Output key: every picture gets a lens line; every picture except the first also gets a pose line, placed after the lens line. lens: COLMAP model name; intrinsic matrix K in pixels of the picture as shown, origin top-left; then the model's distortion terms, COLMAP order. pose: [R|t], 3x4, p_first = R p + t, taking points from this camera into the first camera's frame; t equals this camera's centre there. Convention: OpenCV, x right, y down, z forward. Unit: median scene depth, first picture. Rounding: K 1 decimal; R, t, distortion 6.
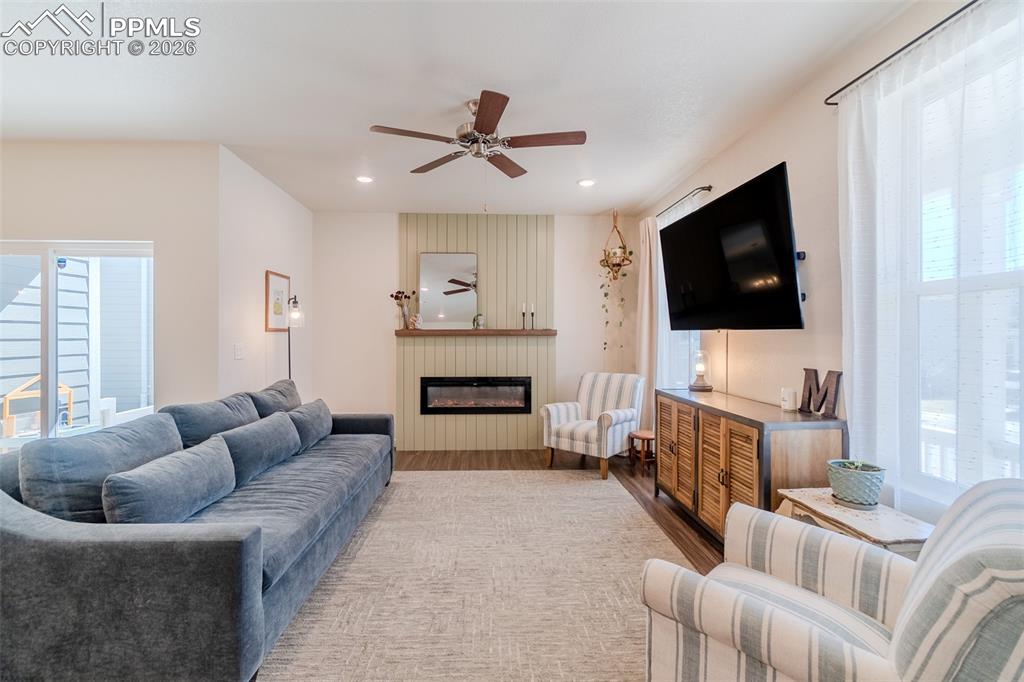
lens RADIAL K [[439.1, 0, 504.1], [0, 439.1, 337.4], [0, 0, 1]] dist [-0.009354, 0.003477]
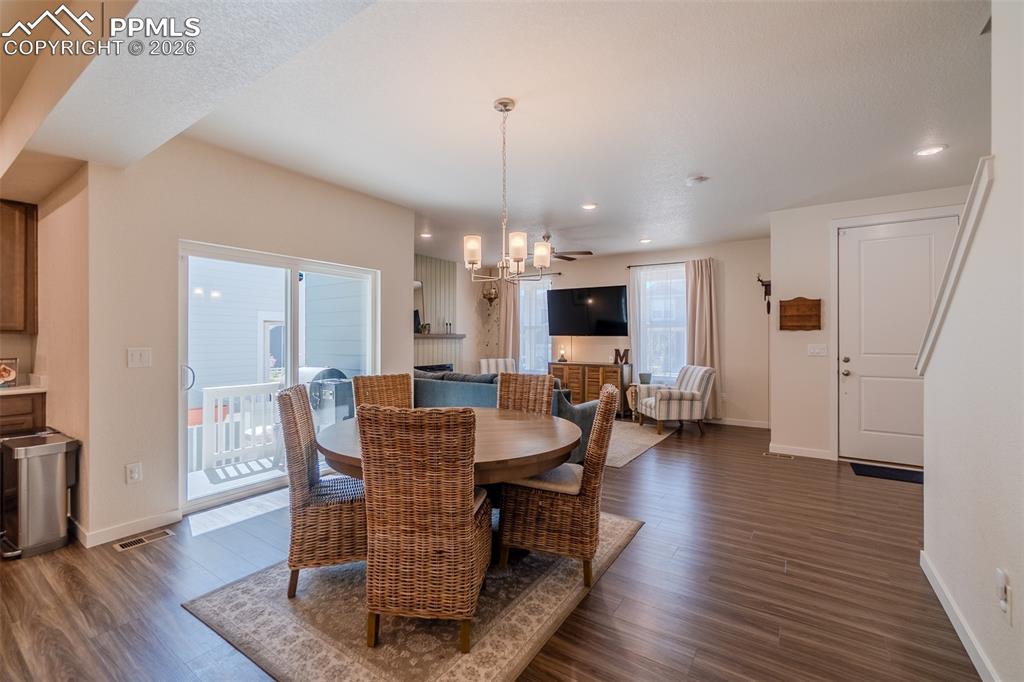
lens RADIAL K [[439.1, 0, 506.3], [0, 439.1, 337.9], [0, 0, 1]] dist [-0.009354, 0.003477]
pose [[0.597796, 0.000954, 0.801647, -1.425820], [0.001077, 0.999997, -0.001994, -0.001167], [-0.801647, 0.002056, 0.597794, -0.138261]]
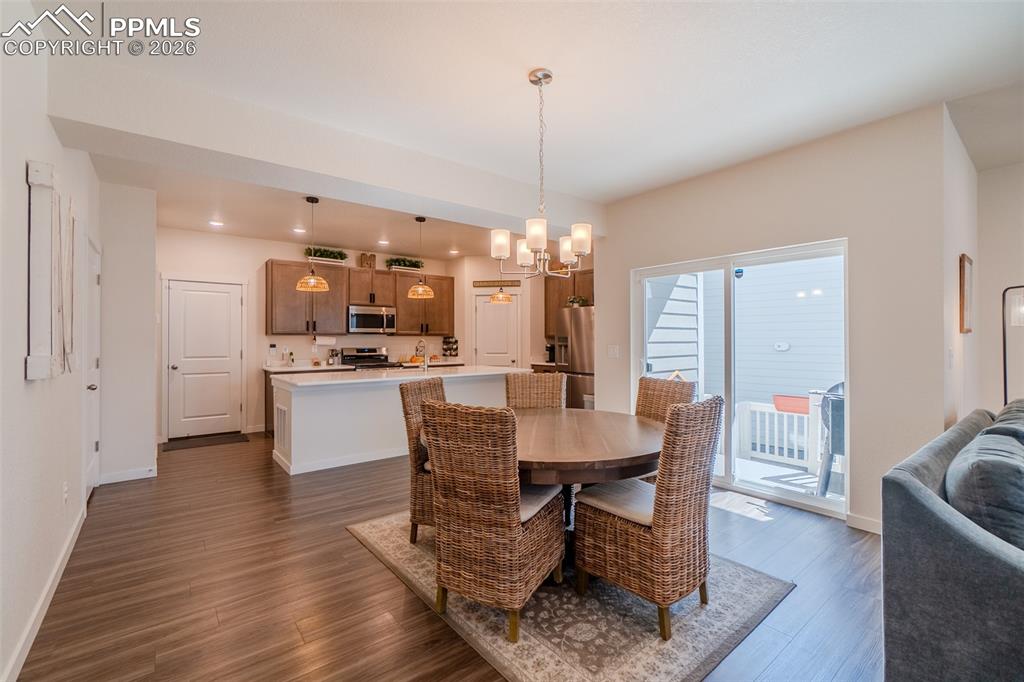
lens RADIAL K [[439.1, 0, 505.0], [0, 439.1, 339.5], [0, 0, 1]] dist [-0.009354, 0.003477]
pose [[0.575472, -0.002077, -0.817819, -0.384918], [0.002590, 0.999996, -0.000718, -0.003602], [0.817817, -0.001705, 0.575475, -0.103649]]
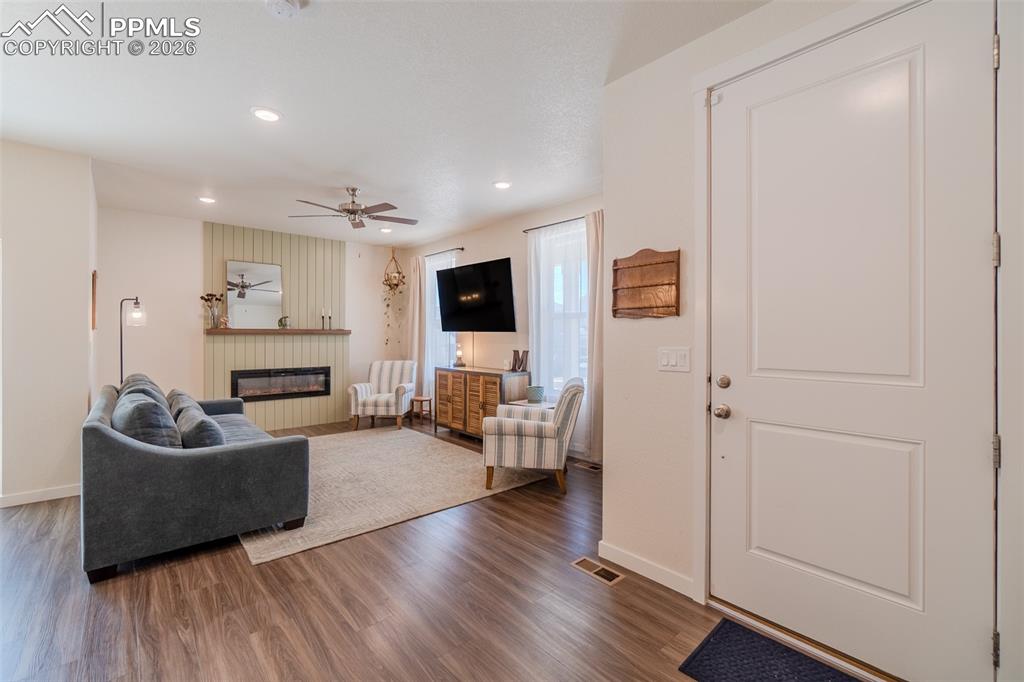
lens RADIAL K [[439.1, 0, 508.5], [0, 439.1, 336.4], [0, 0, 1]] dist [-0.009354, 0.003477]
pose [[0.777502, -0.000468, 0.628880, -0.439612], [-0.000196, 0.999999, 0.000987, 0.000925], [-0.628880, -0.000891, 0.777502, -0.420878]]
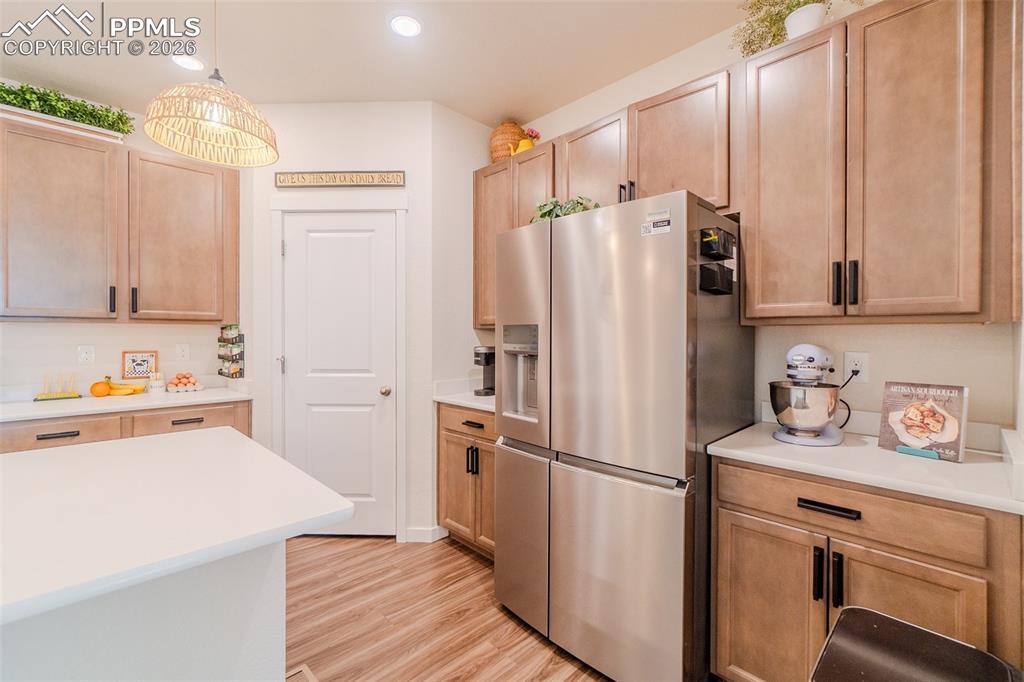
lens RADIAL K [[439.1, 0, 497.8], [0, 439.1, 336.5], [0, 0, 1]] dist [-0.009354, 0.003477]
pose [[0.645778, 0.004439, -0.763512, -1.281395], [0.000587, 0.999980, 0.006310, -0.004316], [0.763525, -0.004523, 0.645763, 0.714422]]
